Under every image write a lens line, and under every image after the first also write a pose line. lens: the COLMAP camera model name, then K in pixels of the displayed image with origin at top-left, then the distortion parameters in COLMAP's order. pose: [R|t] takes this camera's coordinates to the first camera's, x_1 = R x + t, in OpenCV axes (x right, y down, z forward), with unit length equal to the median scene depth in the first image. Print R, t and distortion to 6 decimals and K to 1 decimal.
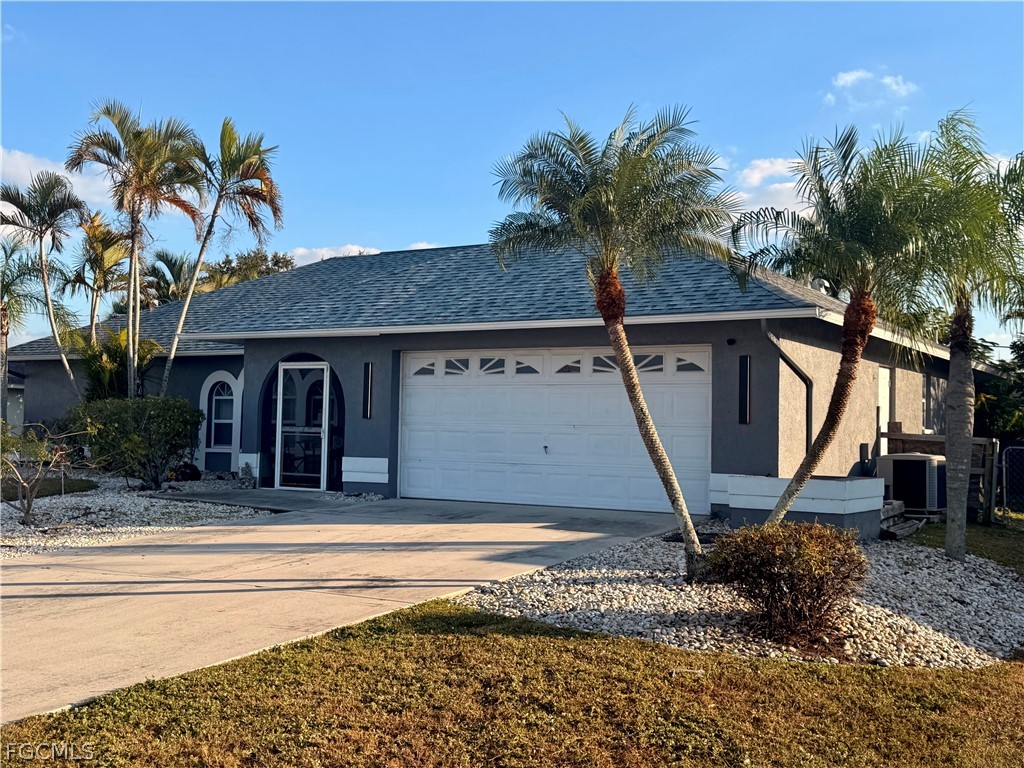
lens RADIAL K [[1156.5, 0, 514.5], [0, 1156.5, 382.4], [0, 0, 1]] dist [0.086209, 0.000000]
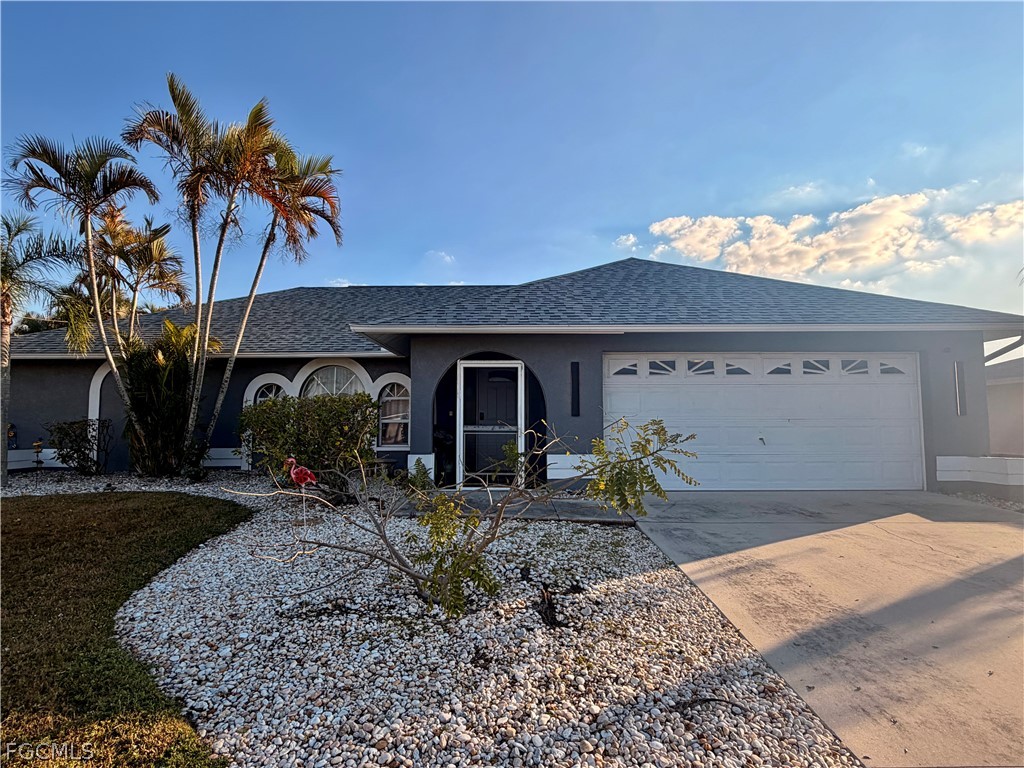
lens RADIAL K [[554.7, 0, 512.5], [0, 554.7, 385.9], [0, 0, 1]] dist [-0.001692, 0.008456]
pose [[0.855525, 0.013154, 0.517594, -0.411138], [-0.003474, 0.999801, -0.019666, 0.013365], [-0.517749, 0.015026, 0.855401, 0.579843]]
